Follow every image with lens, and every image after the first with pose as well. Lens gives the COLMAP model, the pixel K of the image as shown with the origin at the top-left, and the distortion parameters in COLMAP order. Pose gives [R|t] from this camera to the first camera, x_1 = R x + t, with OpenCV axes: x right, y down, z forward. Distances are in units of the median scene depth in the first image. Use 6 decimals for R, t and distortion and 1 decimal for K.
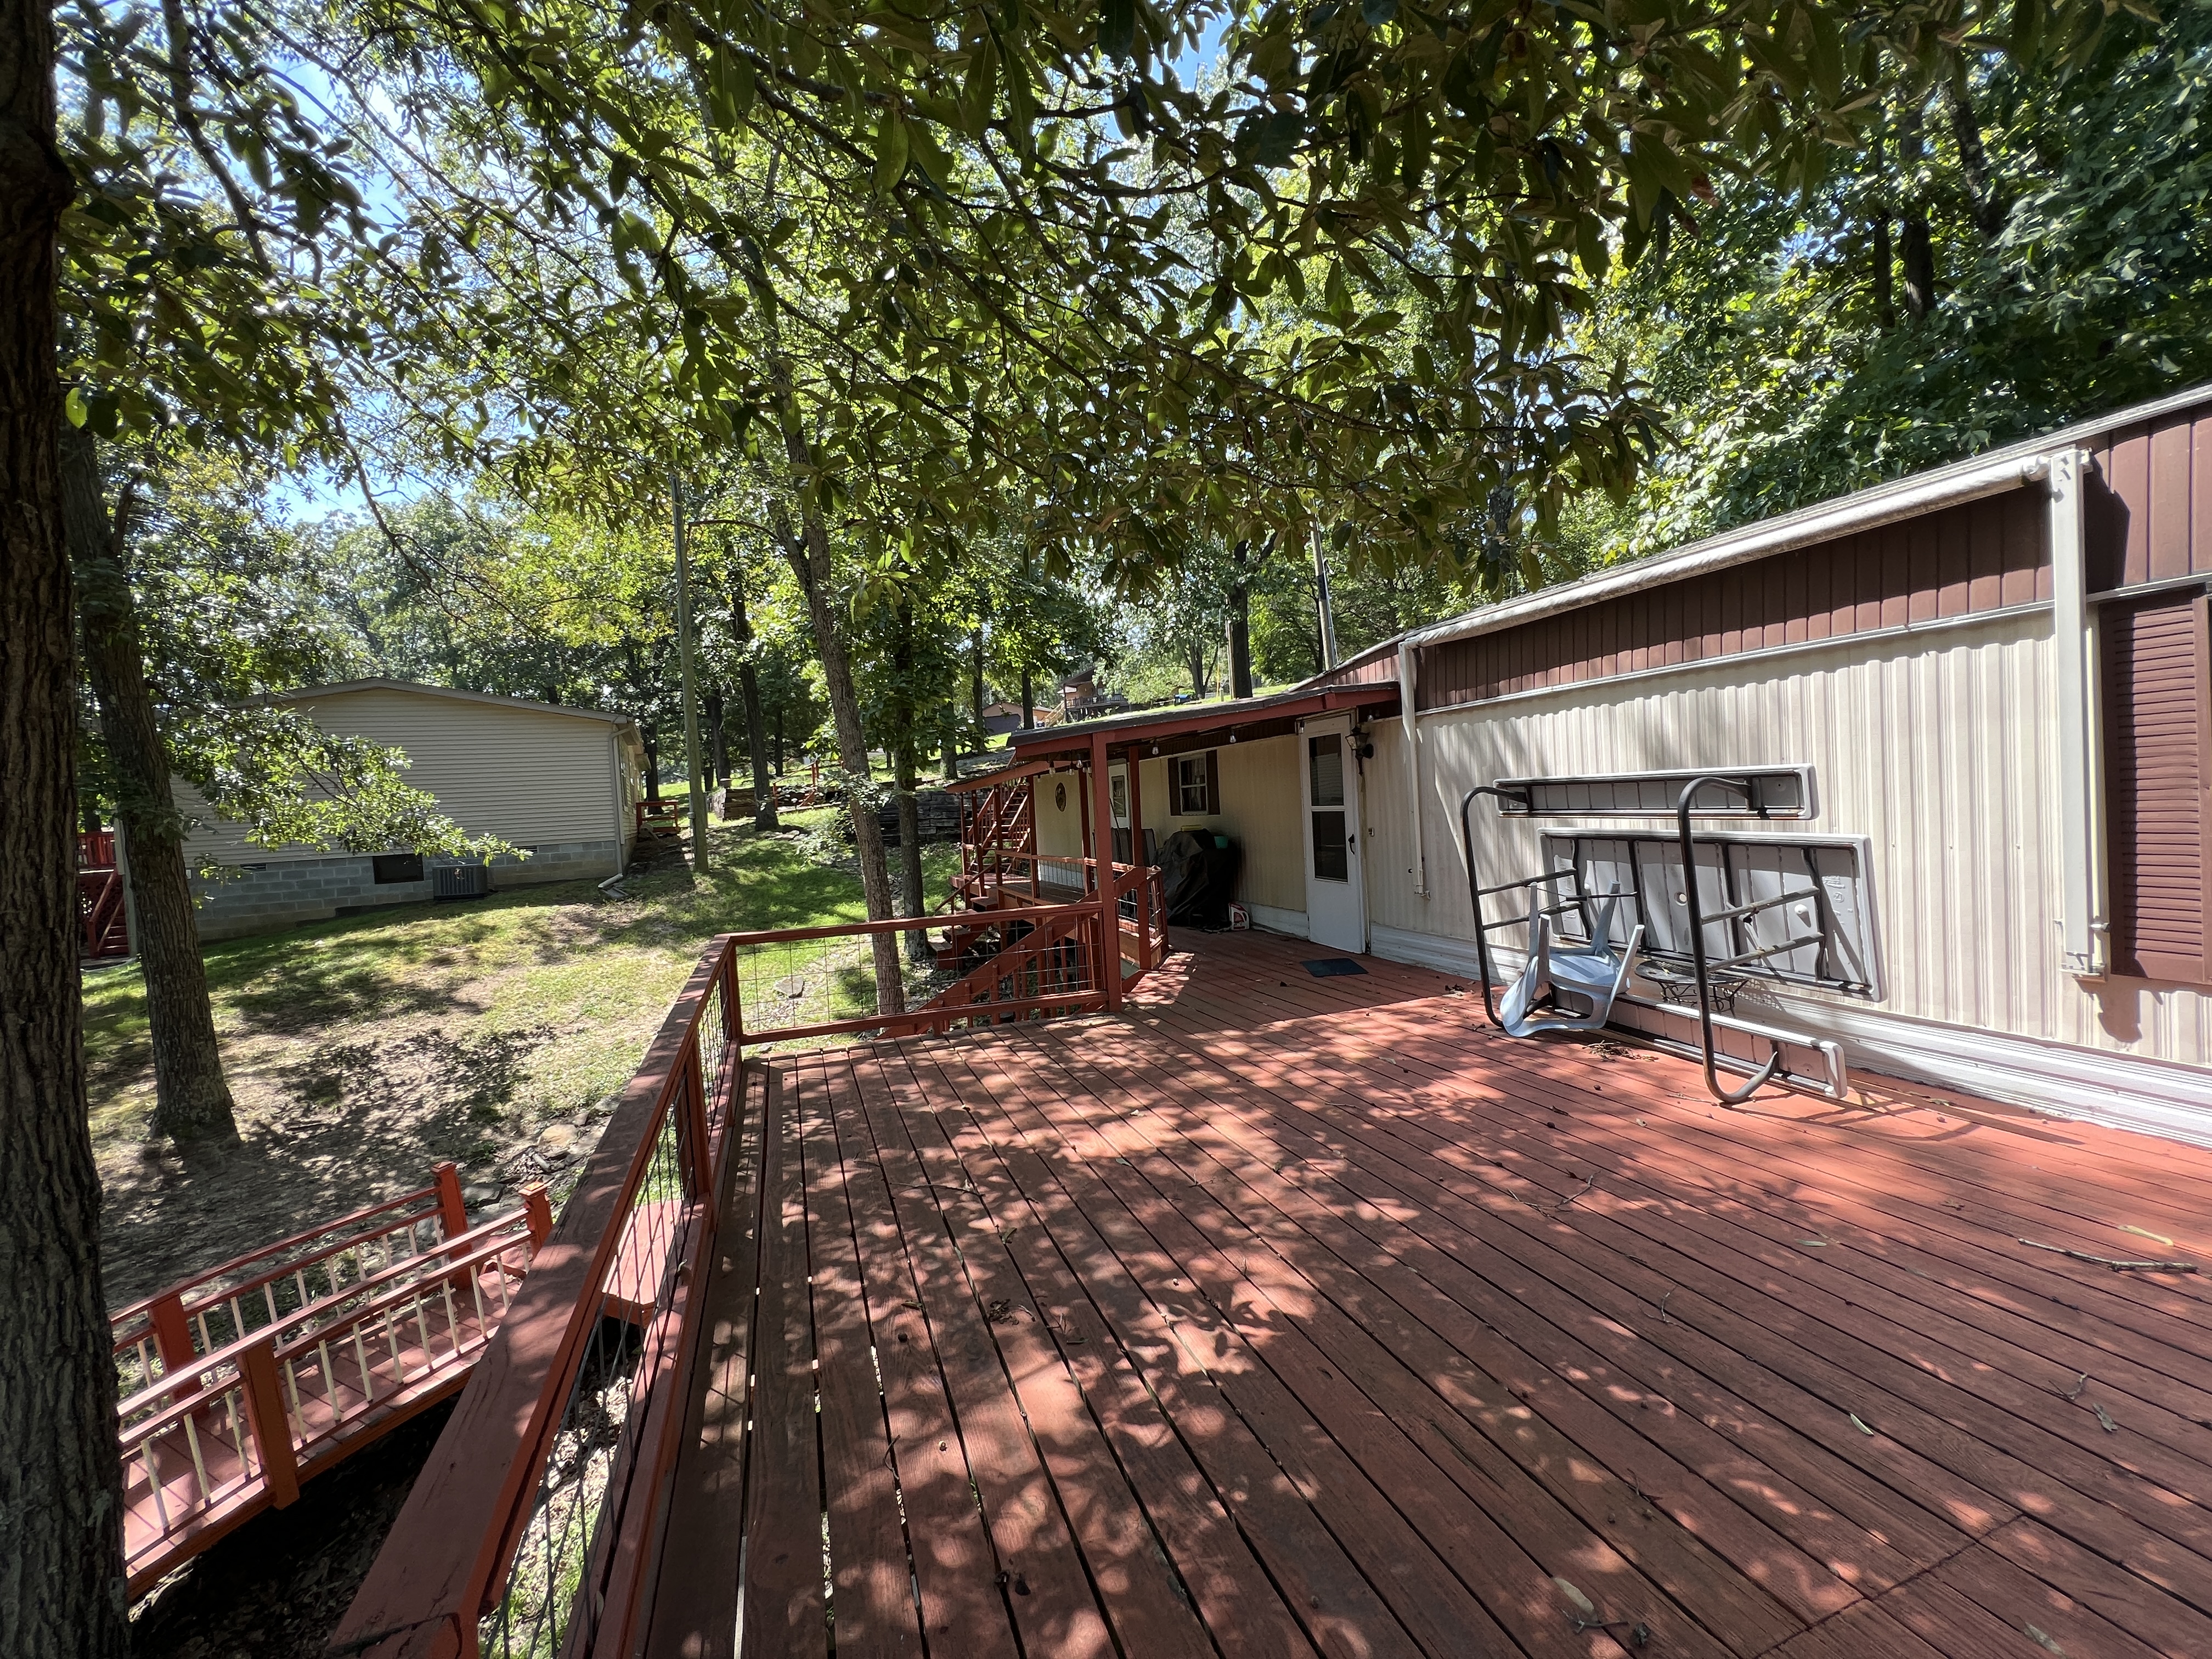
lens RADIAL K [[892.5, 0, 1102.4], [0, 892.5, 827.2], [0, 0, 1]] dist [-0.002884, 0.001039]
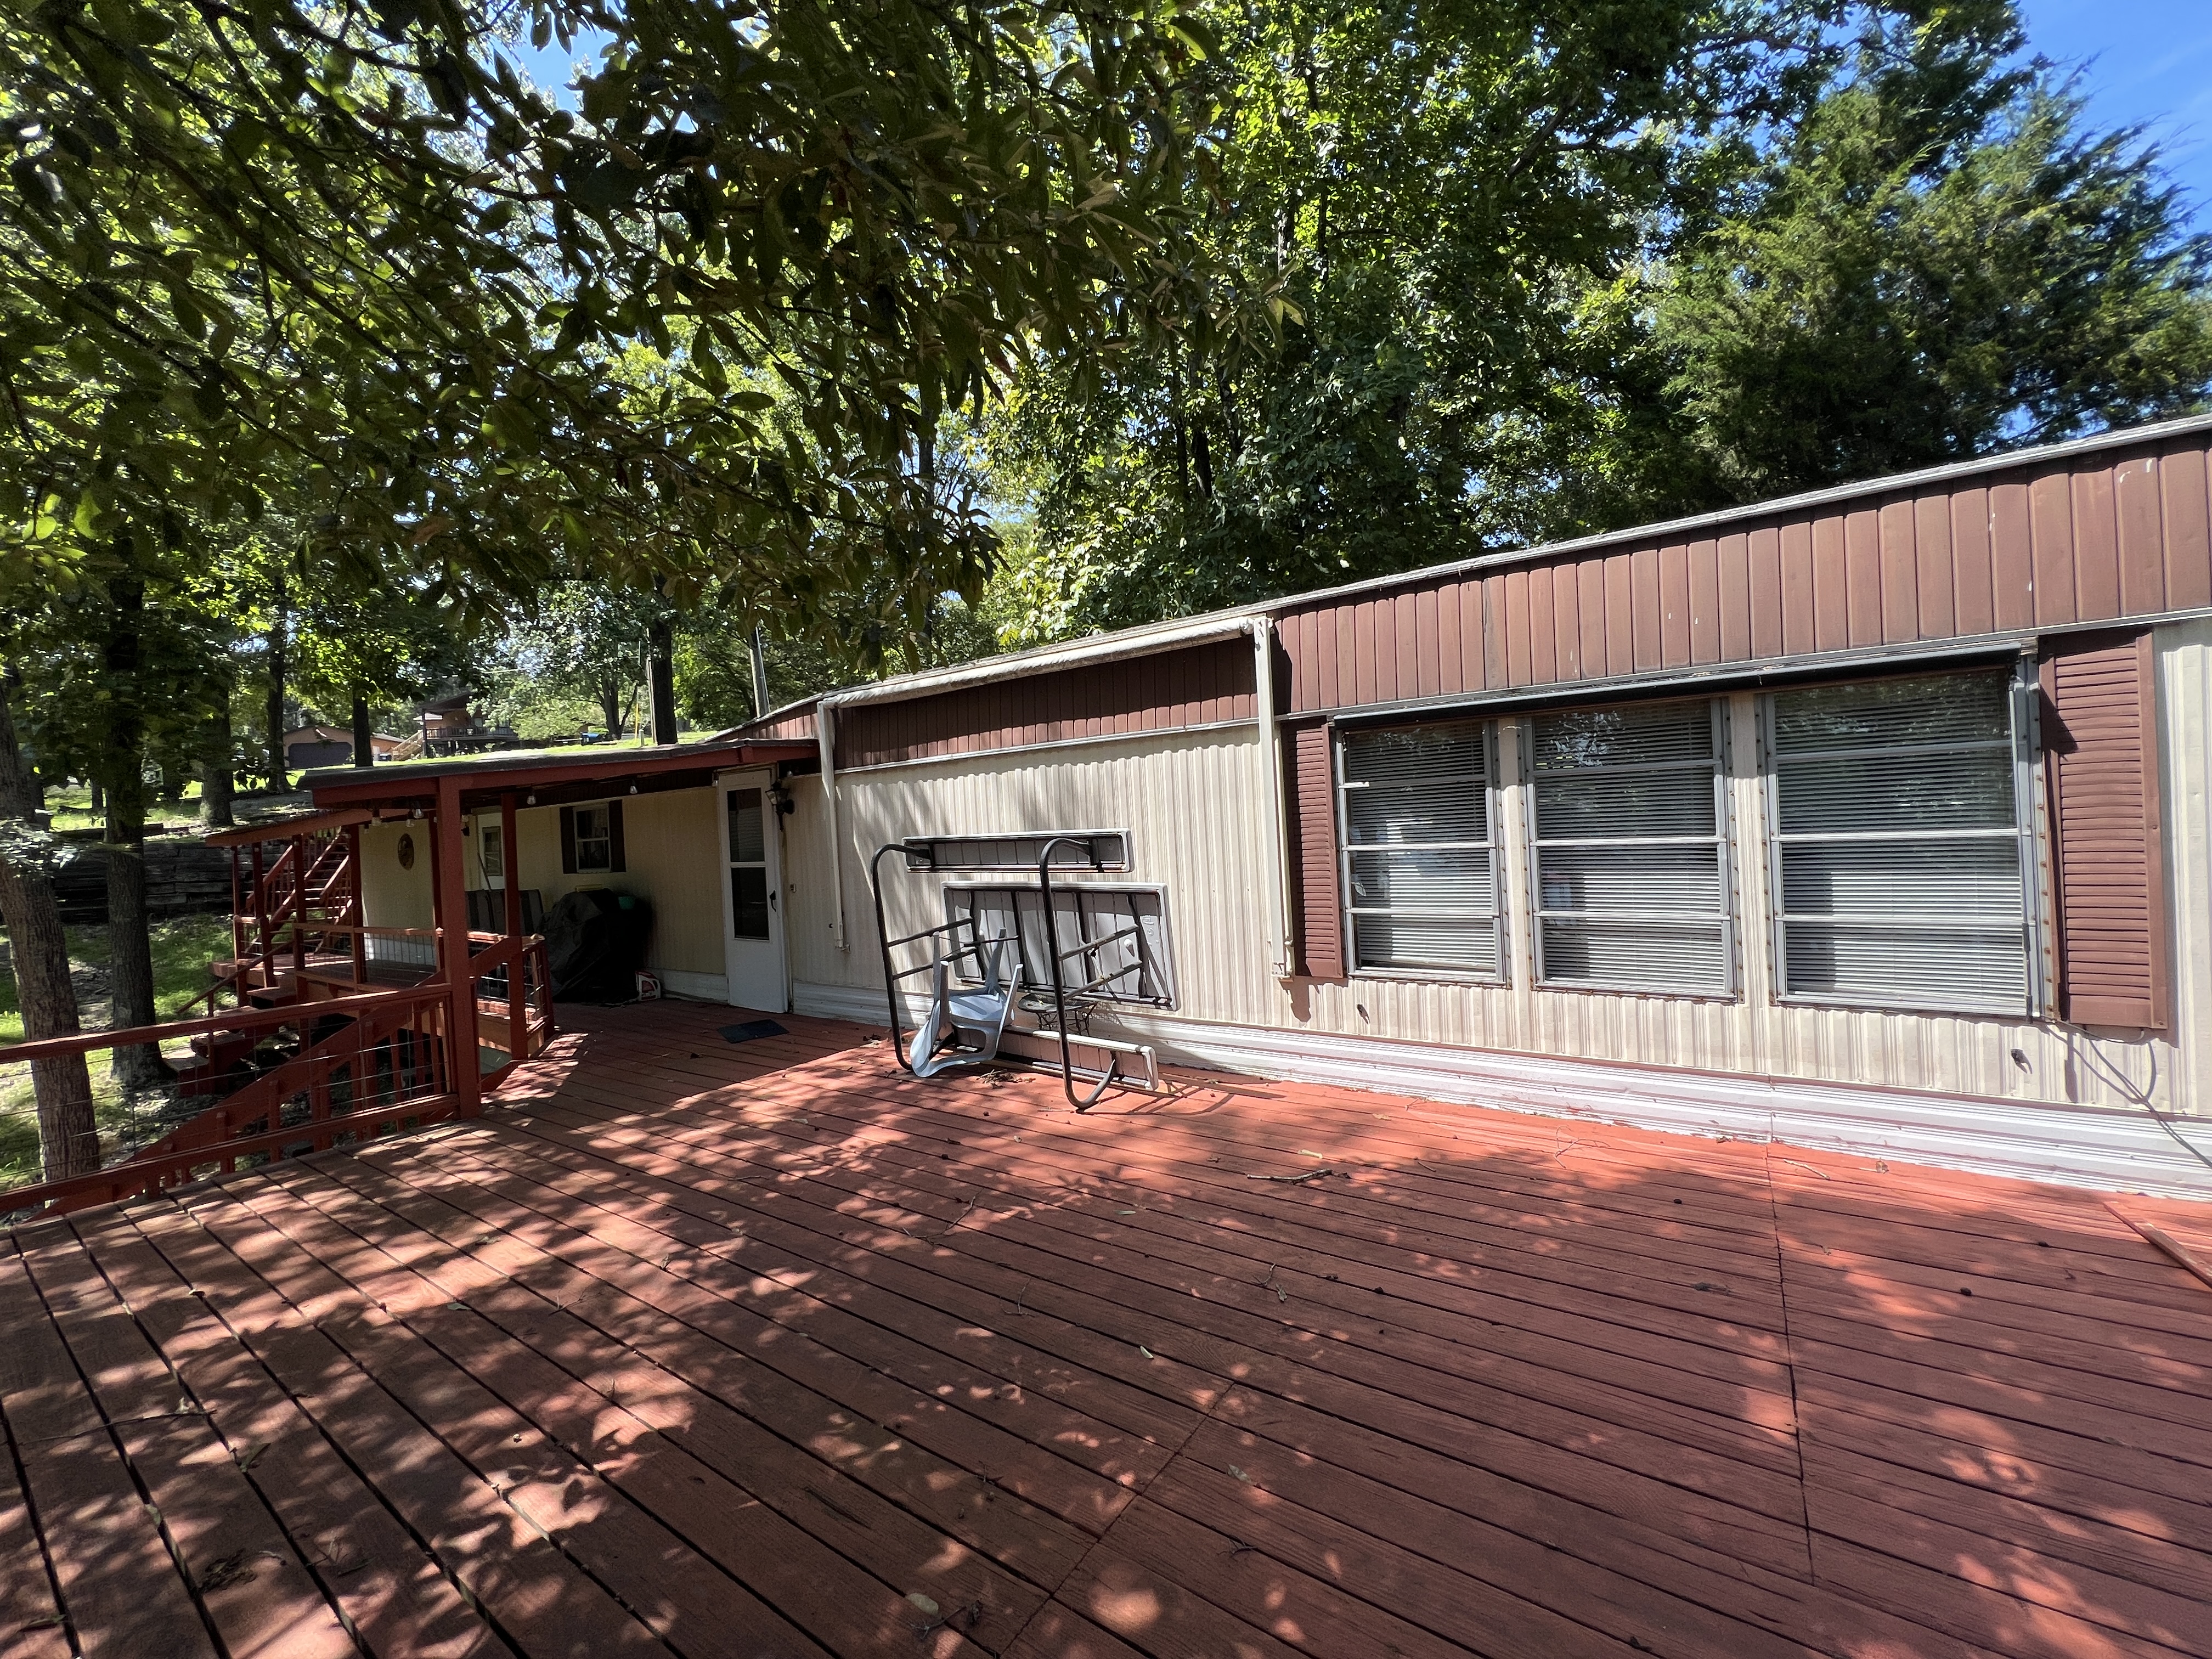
lens RADIAL K [[892.5, 0, 1109.0], [0, 892.5, 827.0], [0, 0, 1]] dist [-0.002884, 0.001039]
pose [[0.819284, 0.012904, 0.573242, 0.035348], [0.020324, 0.998465, -0.051523, -0.007164], [-0.573027, 0.053863, 0.817764, -0.025998]]
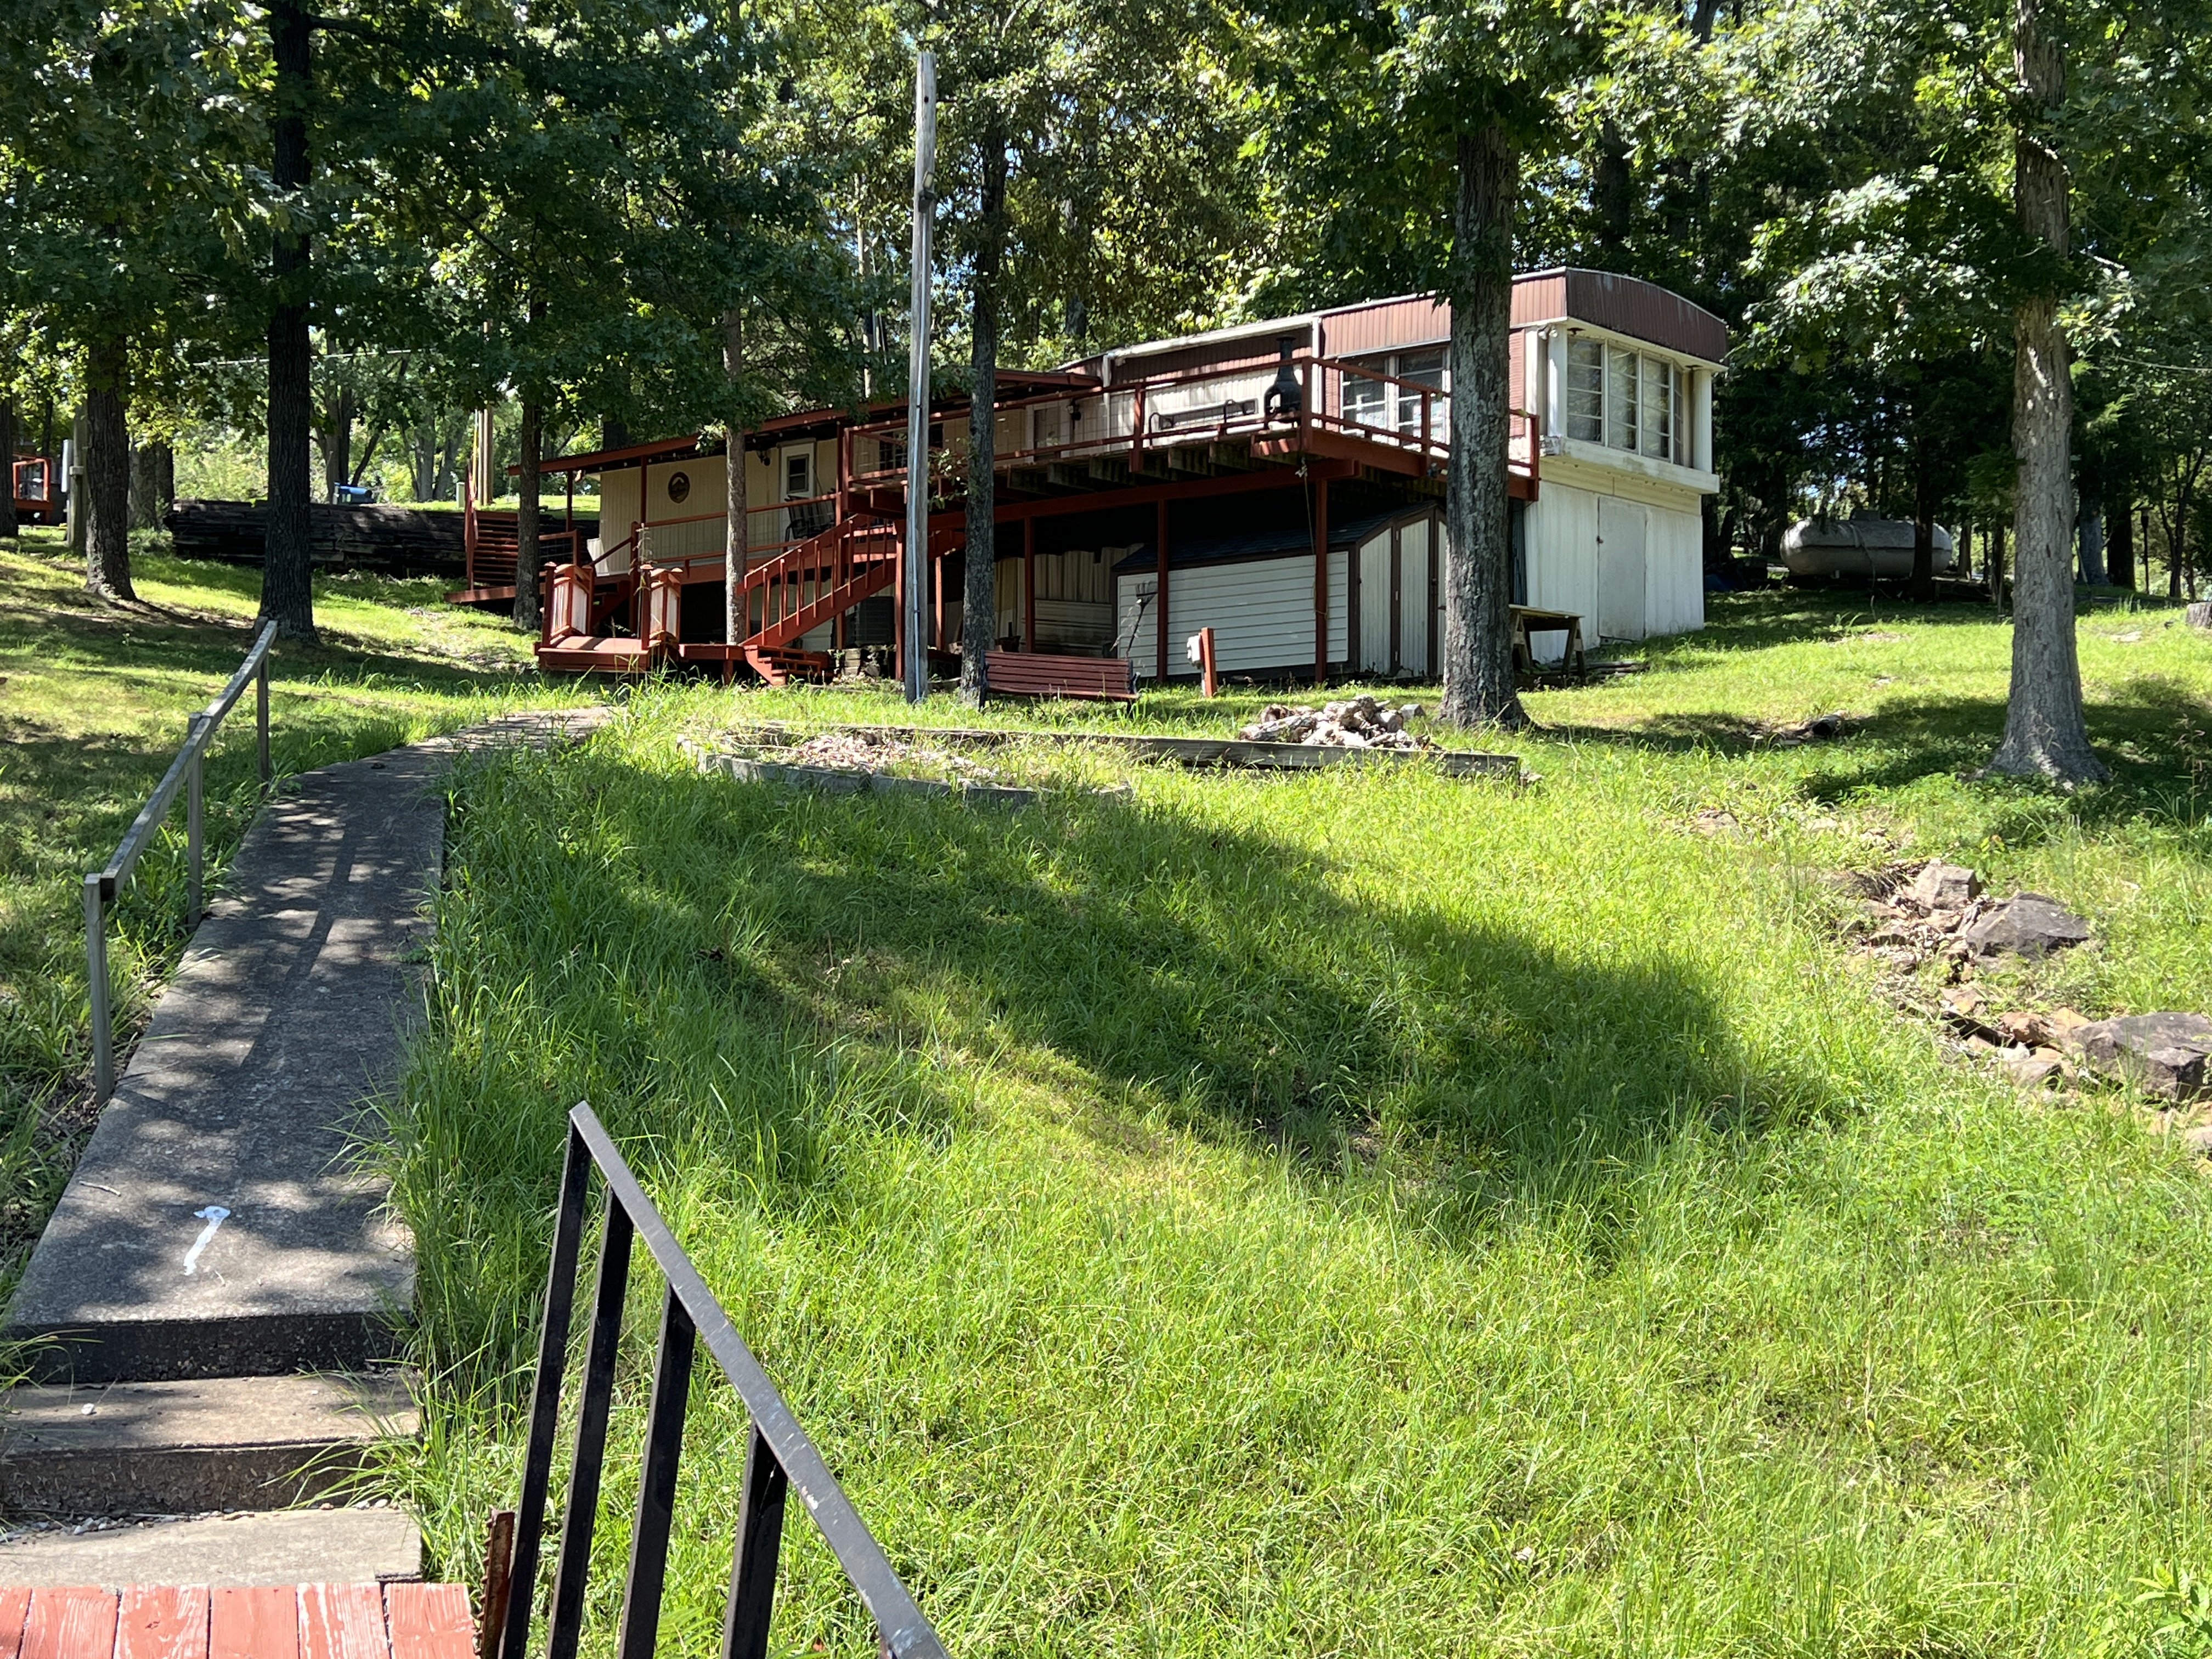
lens RADIAL K [[2724.0, 0, 1116.3], [0, 2724.0, 840.8], [0, 0, 1]] dist [0.046426, 0.000000]
pose [[0.868562, 0.070578, 0.490529, -3.769217], [-0.036633, 0.996243, -0.078477, 1.993009], [-0.494225, 0.050192, 0.867884, -6.230359]]
